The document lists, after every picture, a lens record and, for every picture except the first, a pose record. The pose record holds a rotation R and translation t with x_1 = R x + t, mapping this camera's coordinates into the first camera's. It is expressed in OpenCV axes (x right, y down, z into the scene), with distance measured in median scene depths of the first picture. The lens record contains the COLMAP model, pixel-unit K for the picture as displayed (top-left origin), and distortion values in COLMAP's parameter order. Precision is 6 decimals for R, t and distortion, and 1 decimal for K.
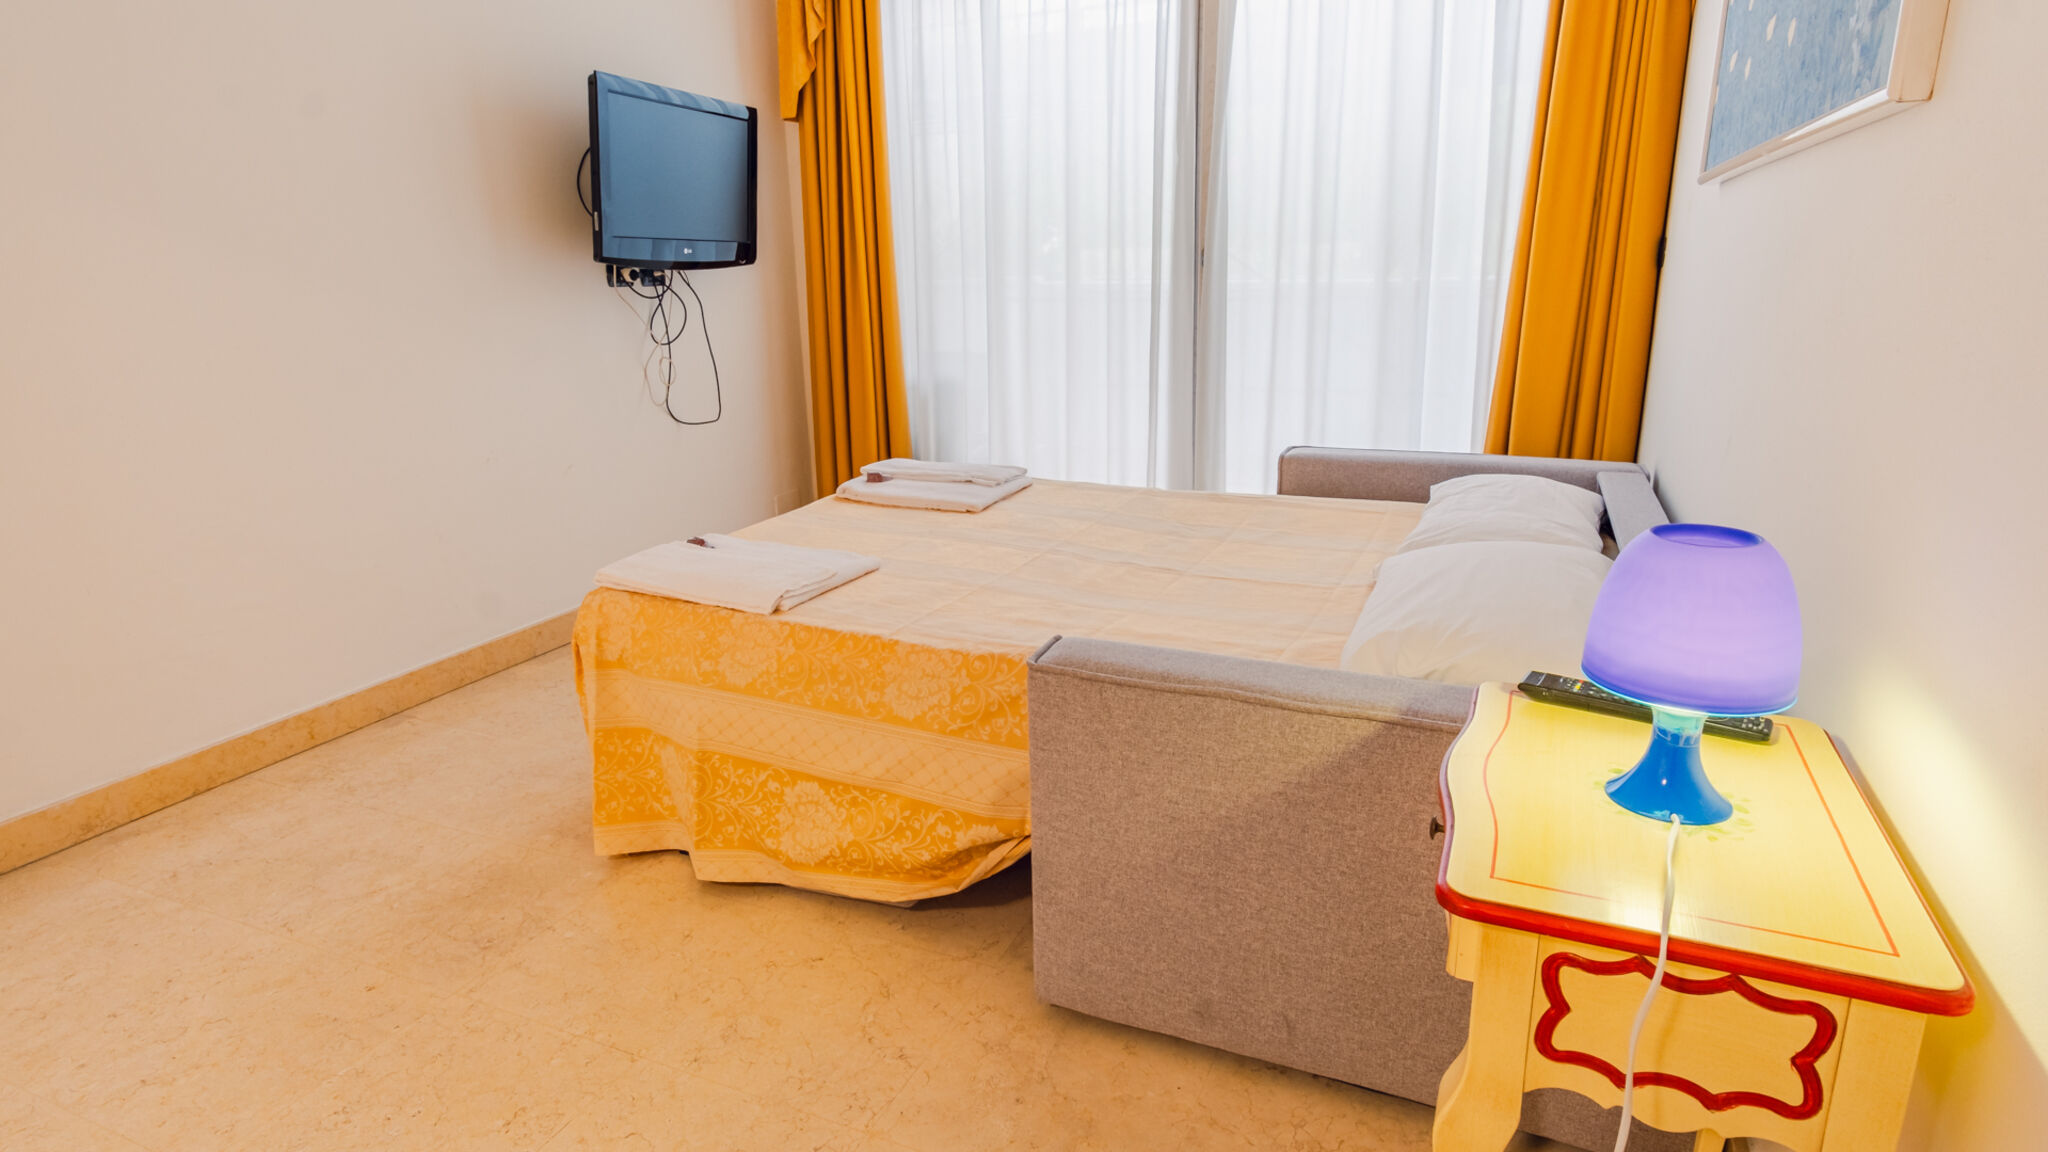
lens RADIAL K [[1099.9, 0, 1039.8], [0, 1099.9, 582.3], [0, 0, 1]] dist [0.002818, -0.000217]
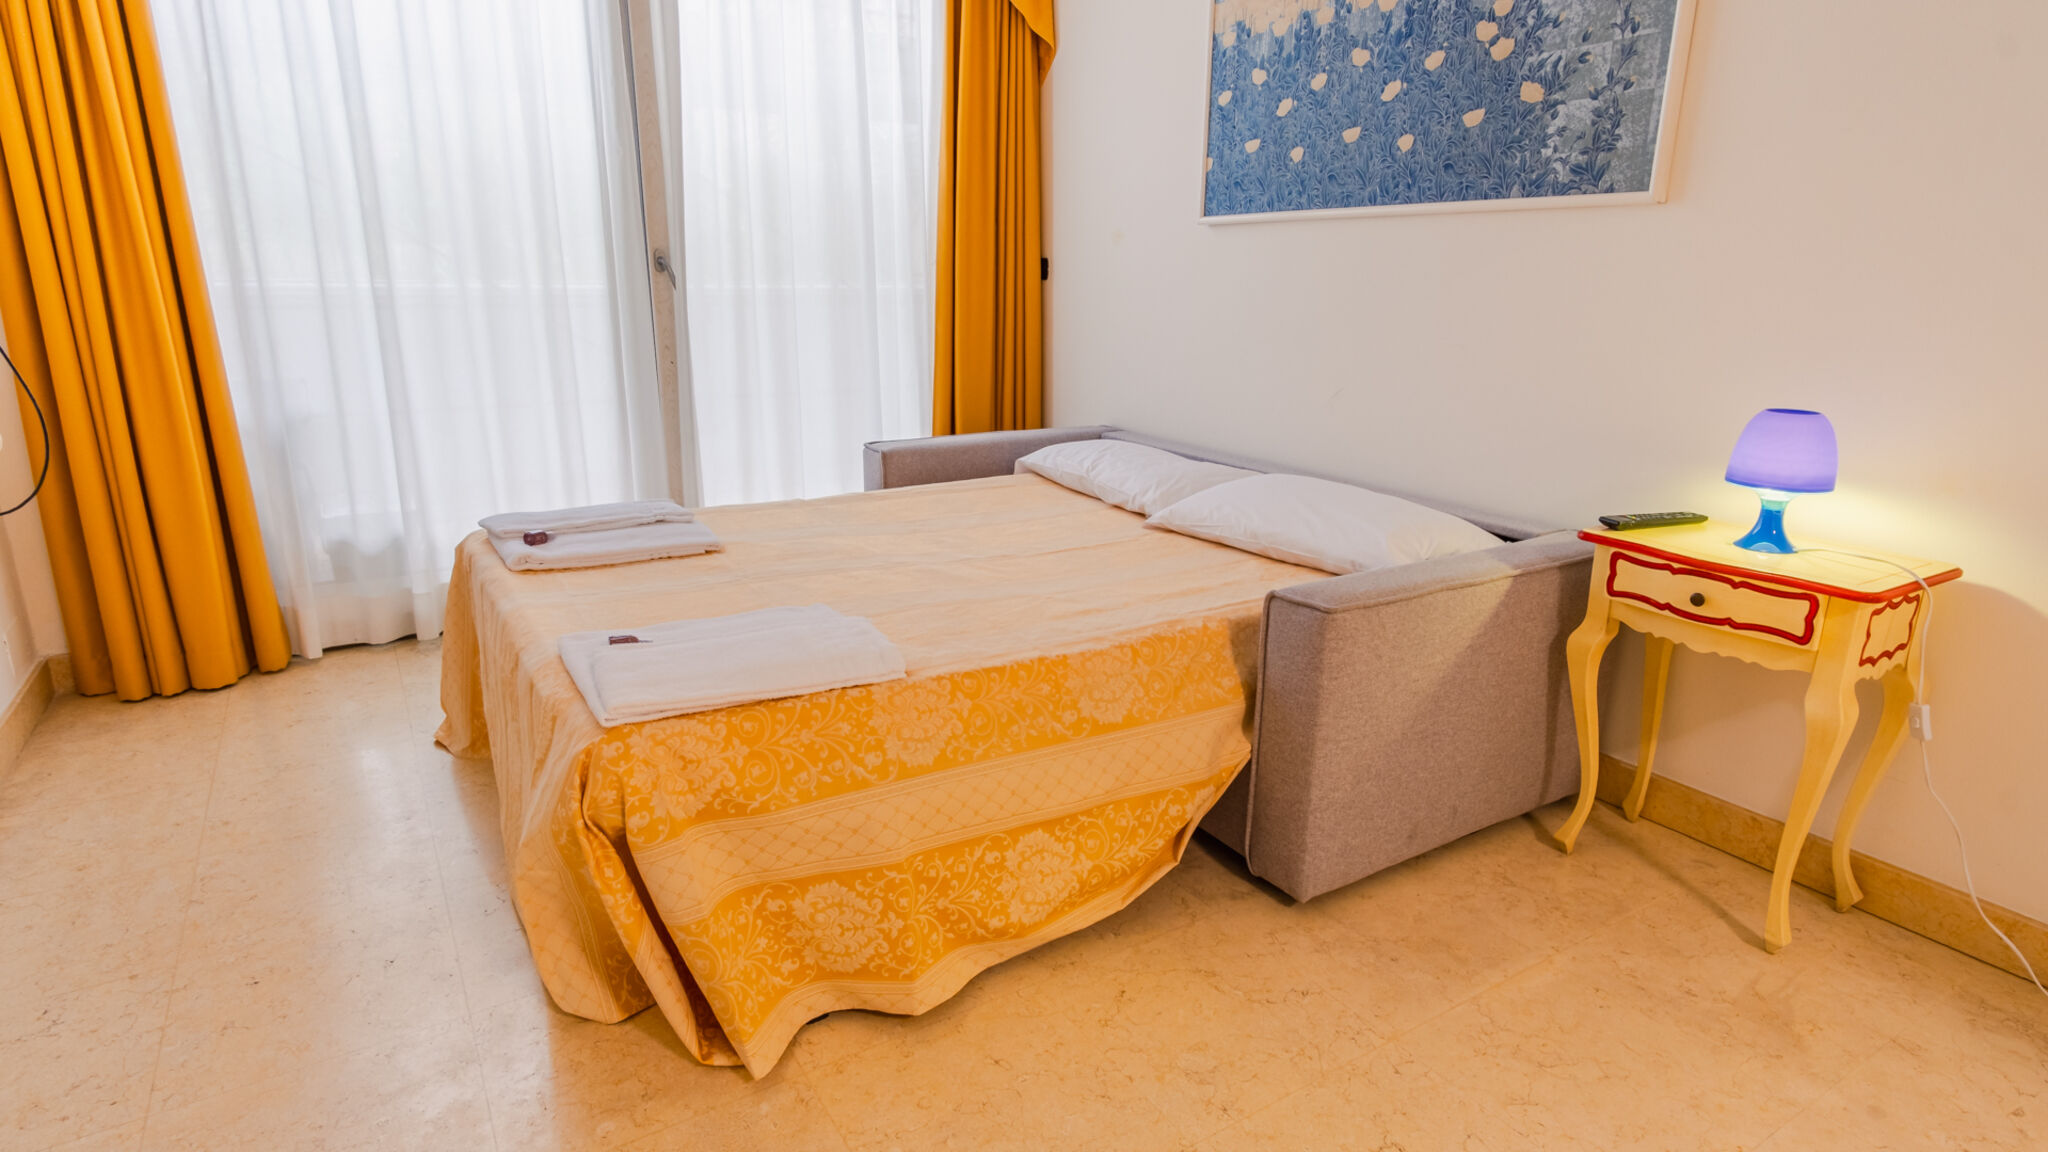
lens RADIAL K [[1085.1, 0, 1024.0], [0, 1085.1, 576.0], [0, 0, 1]] dist [0.004510, 0.001106]
pose [[0.563373, -0.201815, 0.801175, -0.876366], [0.208717, 0.973020, 0.098336, -0.112615], [-0.799405, 0.111819, 0.590295, 0.444433]]
